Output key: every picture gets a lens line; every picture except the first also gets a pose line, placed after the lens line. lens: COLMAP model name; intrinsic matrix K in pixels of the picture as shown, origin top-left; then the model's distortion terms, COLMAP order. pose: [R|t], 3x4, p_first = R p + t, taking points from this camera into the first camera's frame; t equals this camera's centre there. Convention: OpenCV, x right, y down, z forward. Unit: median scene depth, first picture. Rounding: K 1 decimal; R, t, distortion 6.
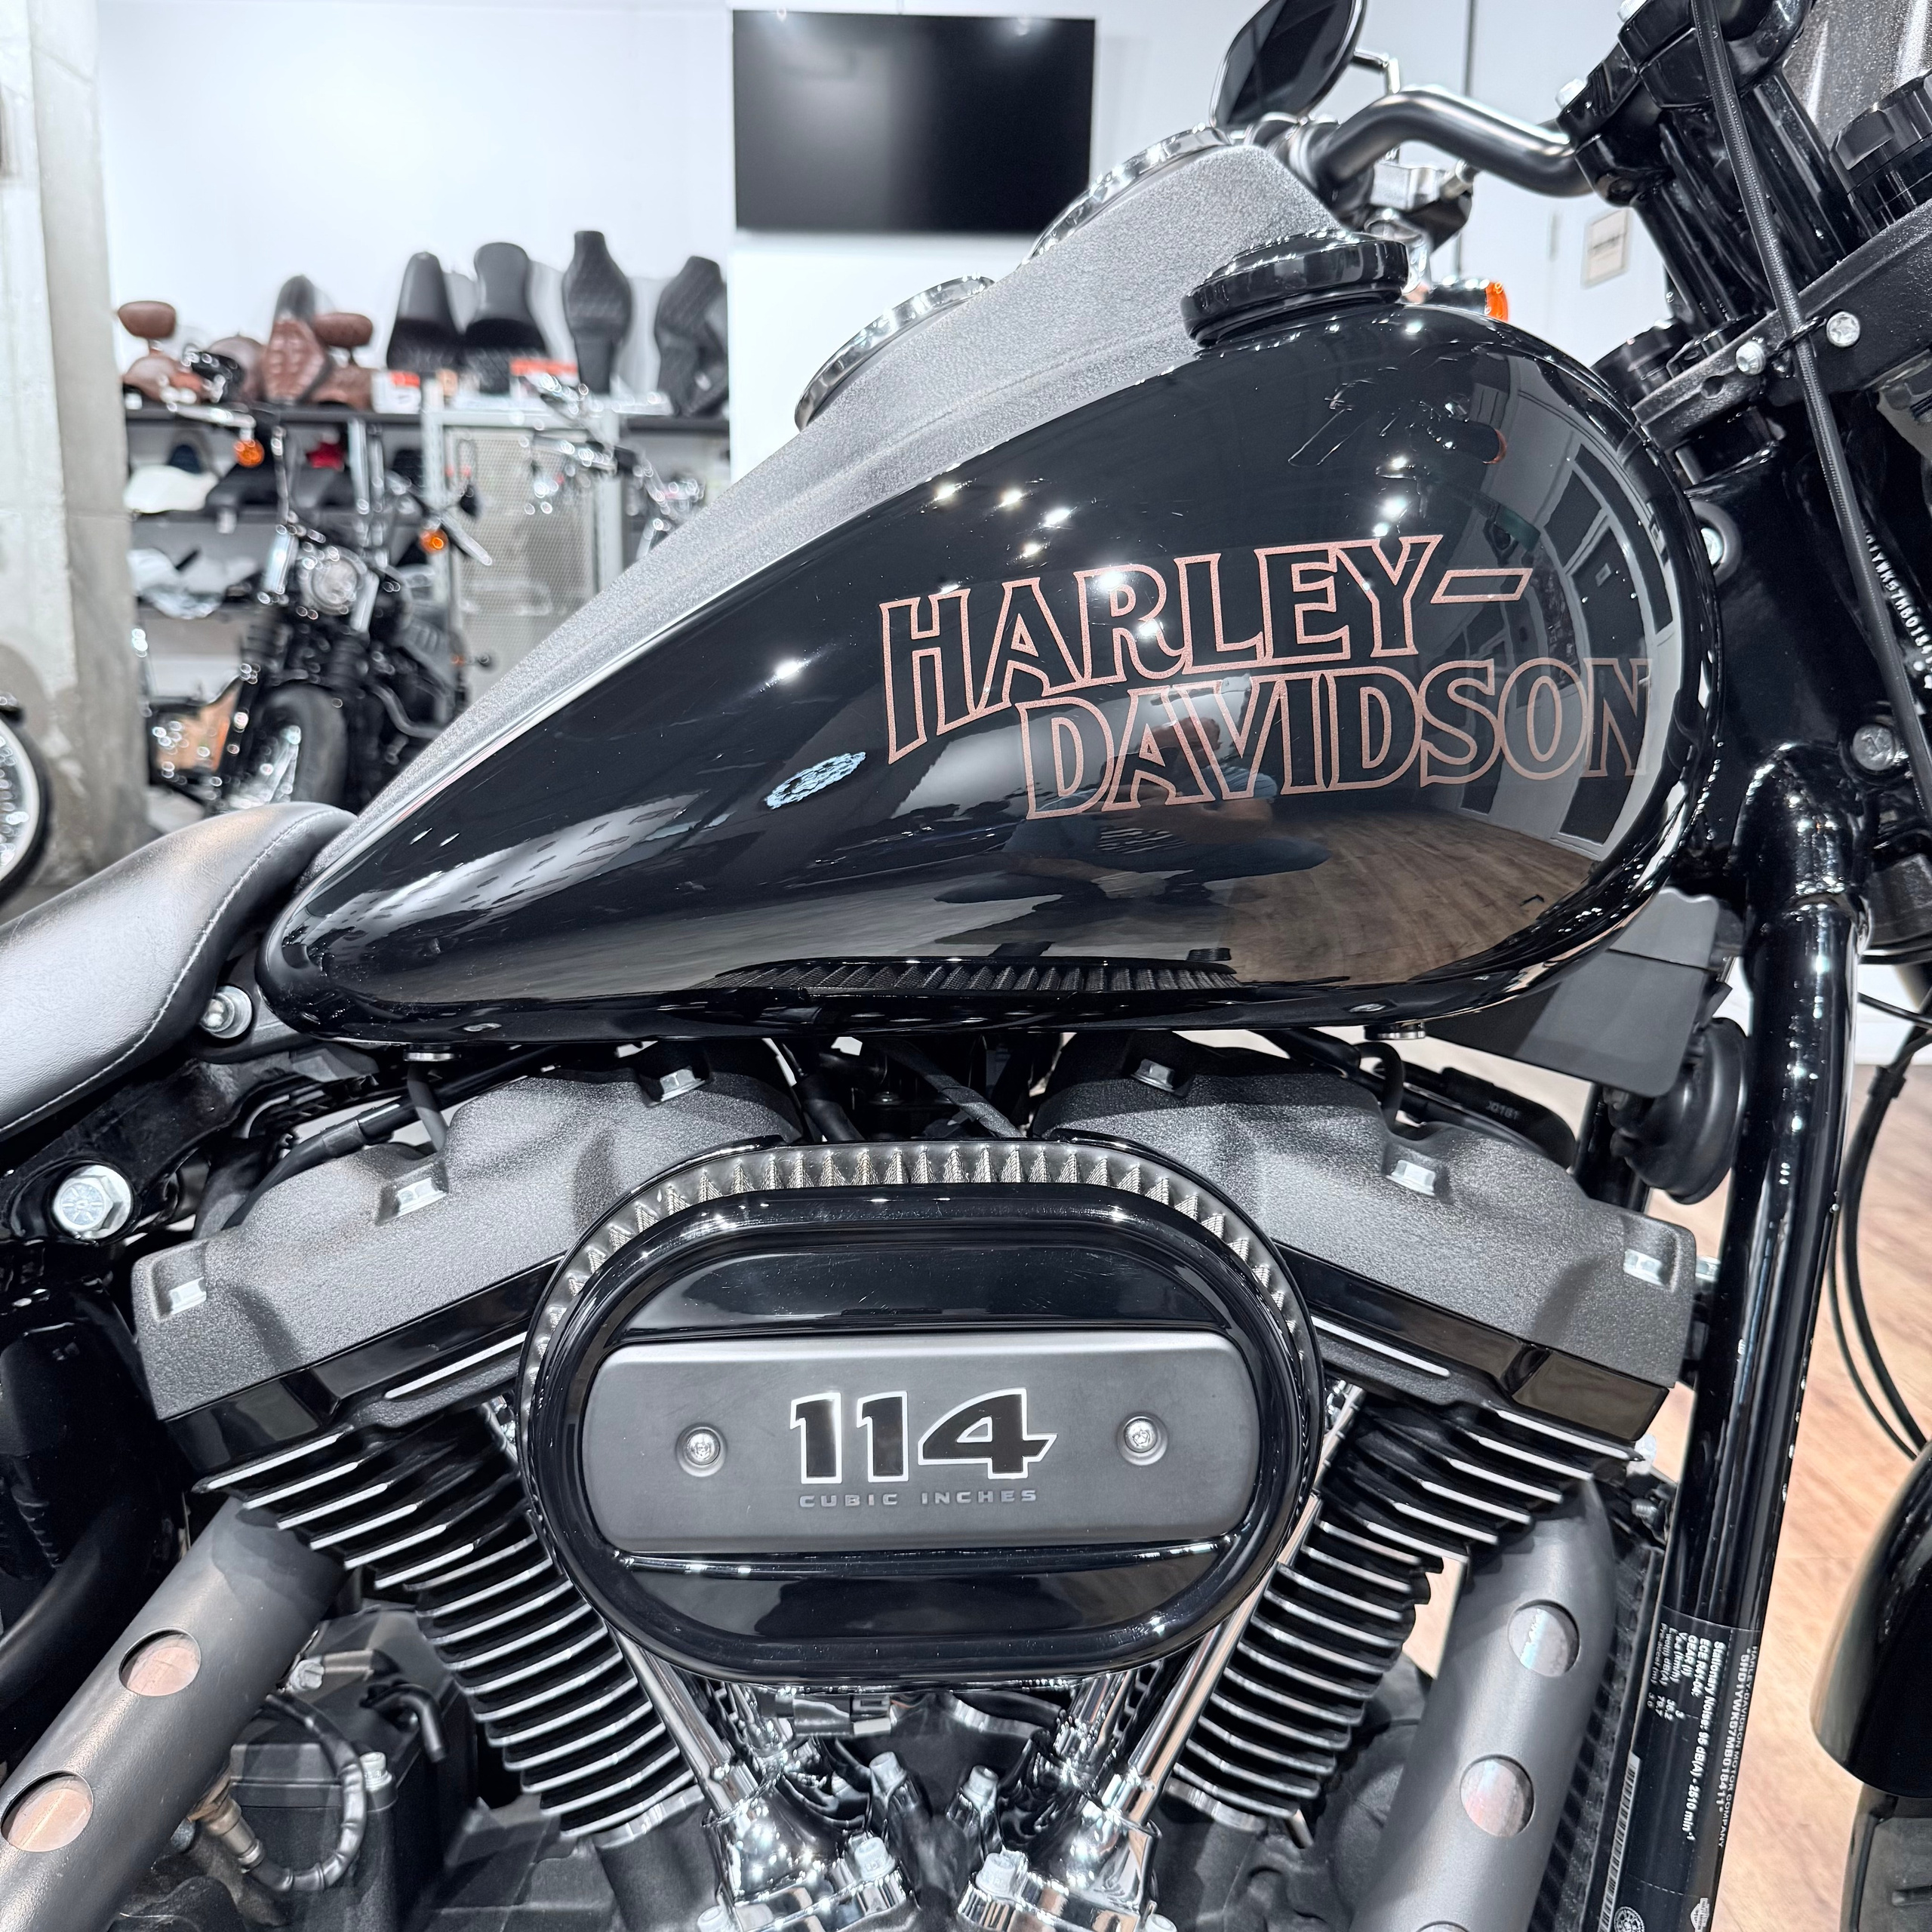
lens RADIAL K [[1832.3, 0, 949.8], [0, 1832.3, 974.3], [0, 0, 1]] dist [0.106734, -0.190516]
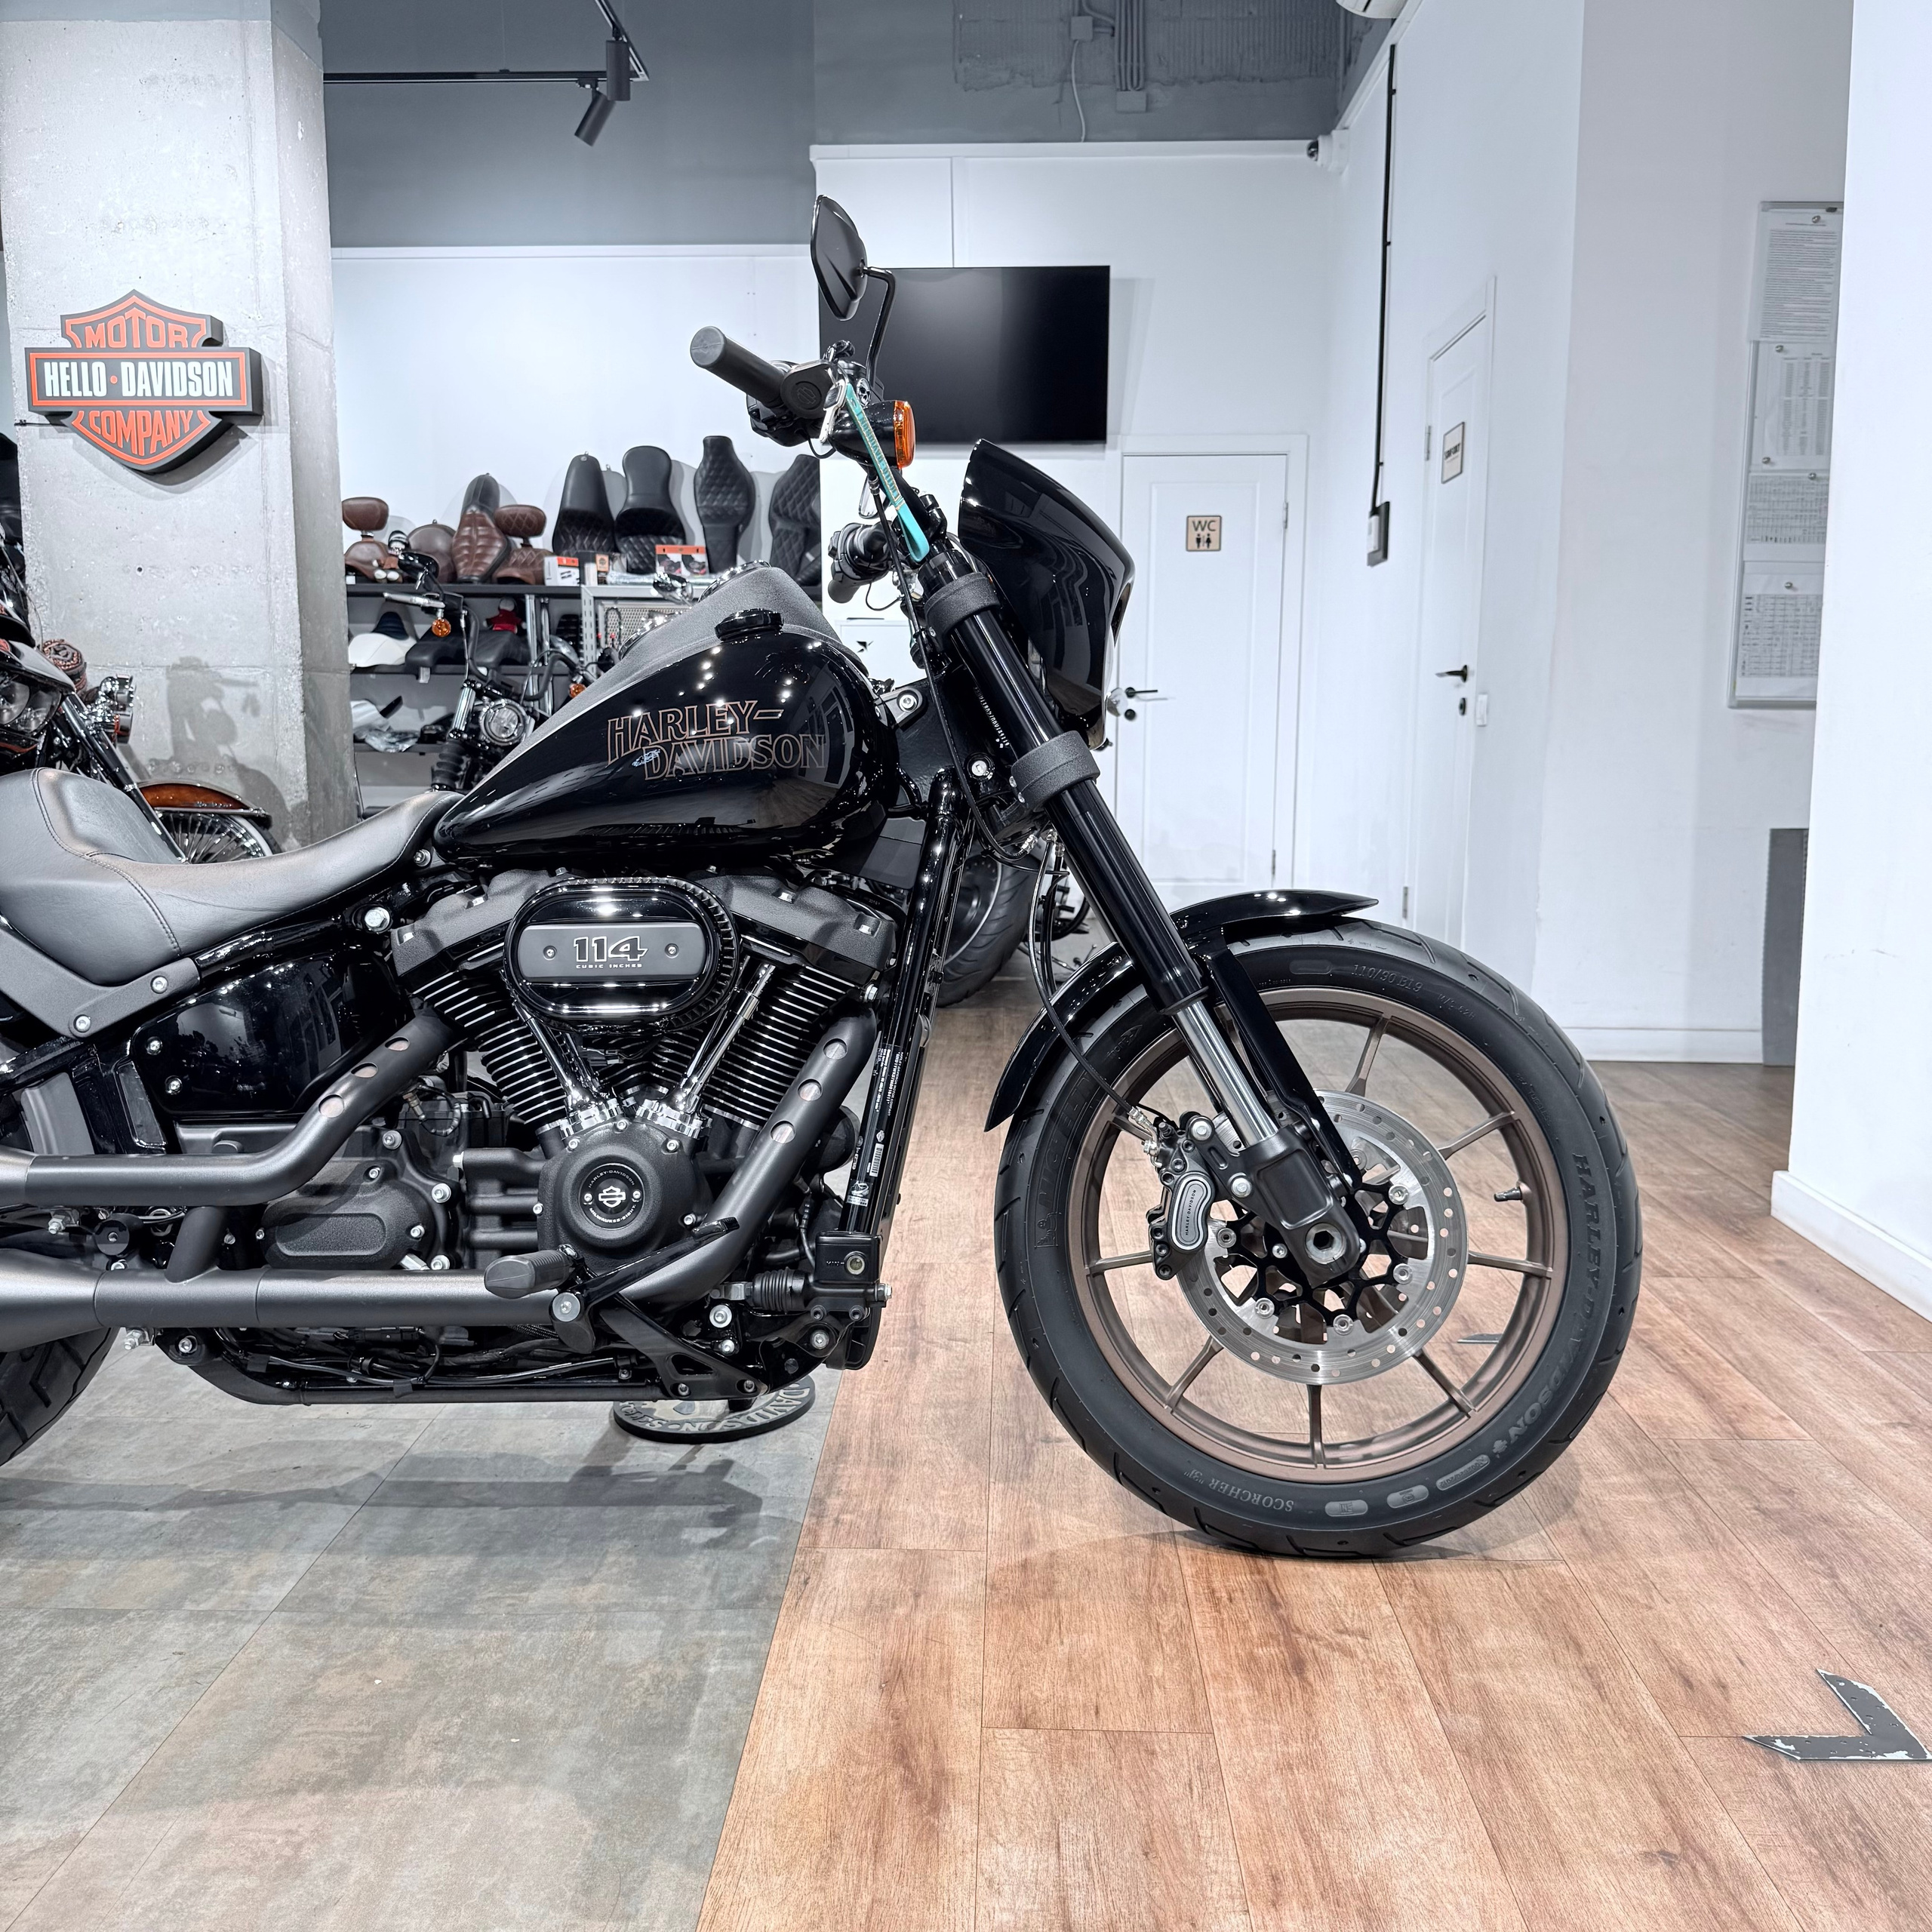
lens RADIAL K [[1807.6, 0, 960.4], [0, 1807.6, 966.1], [0, 0, 1]] dist [0.122473, -0.229334]
pose [[0.996770, -0.000360, -0.080306, 0.775308], [-0.005565, 0.997276, -0.073544, 0.440878], [0.080114, 0.073753, 0.994053, -2.007510]]
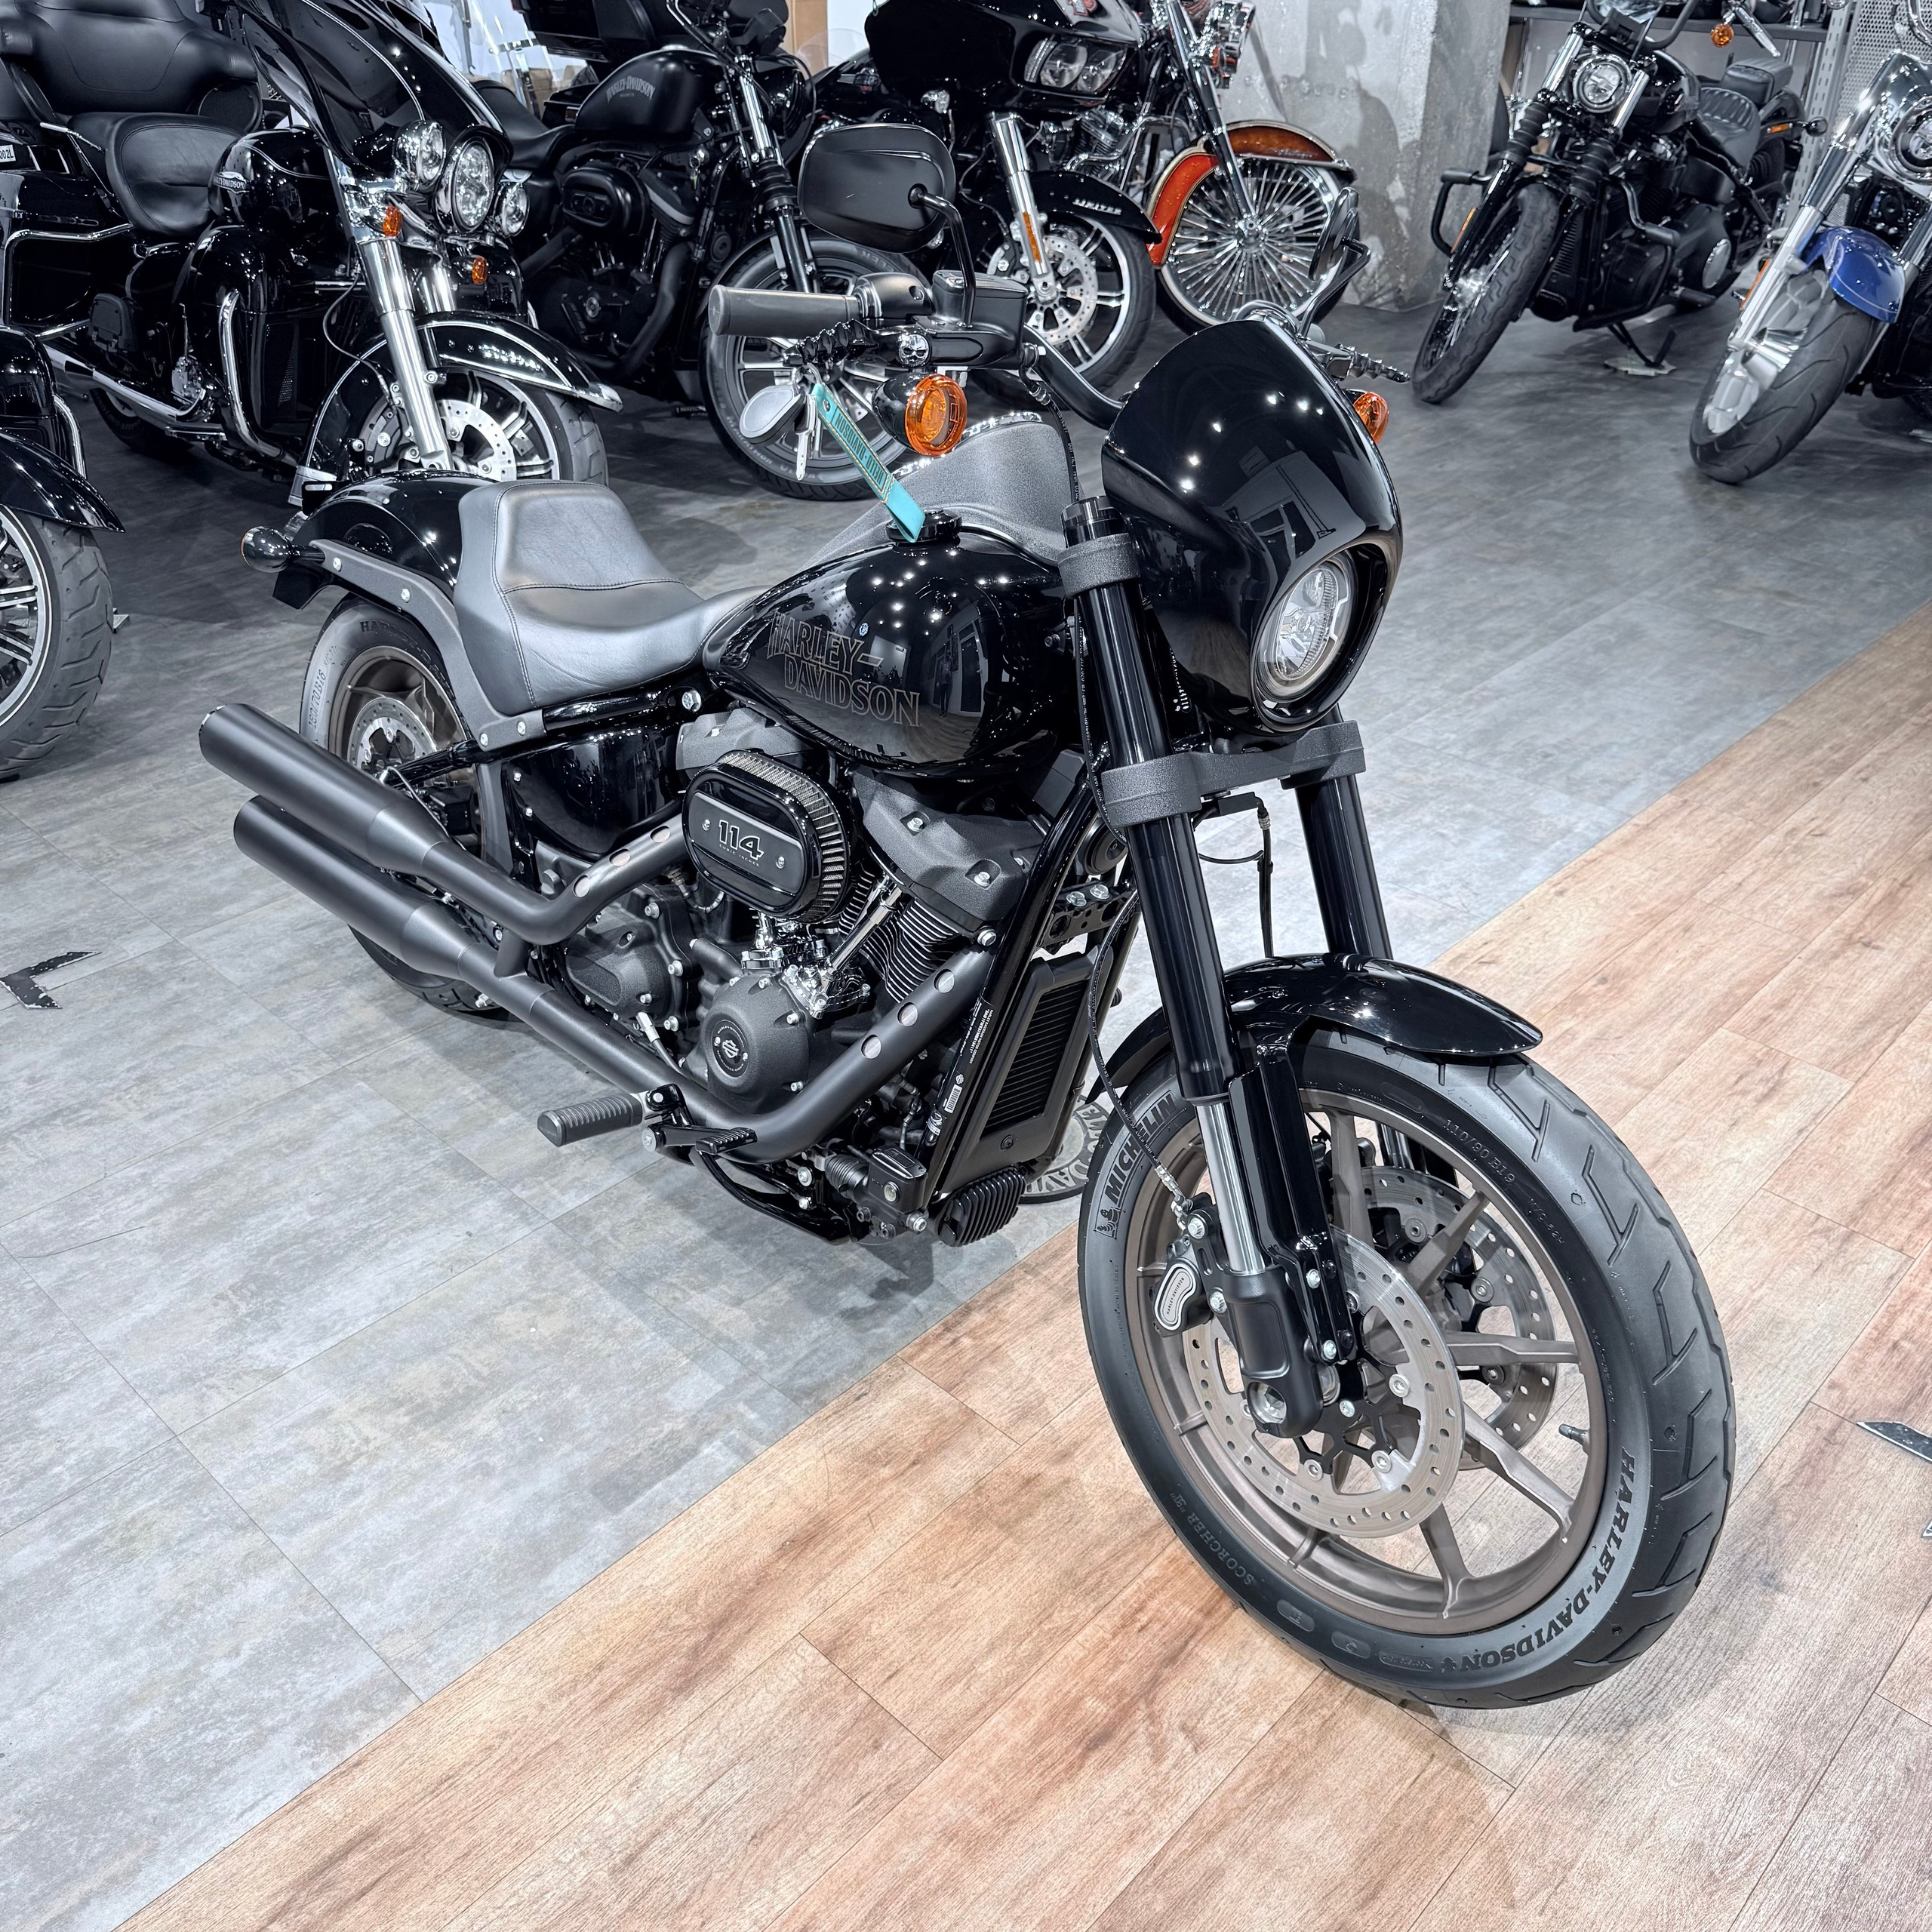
lens RADIAL K [[1803.1, 0, 955.5], [0, 1803.1, 969.1], [0, 0, 1]] dist [0.132380, -0.255234]
pose [[0.688048, 0.381666, -0.617187, 2.164253], [-0.142188, 0.904934, 0.401095, -0.855019], [0.711598, -0.188216, 0.676907, -0.999523]]
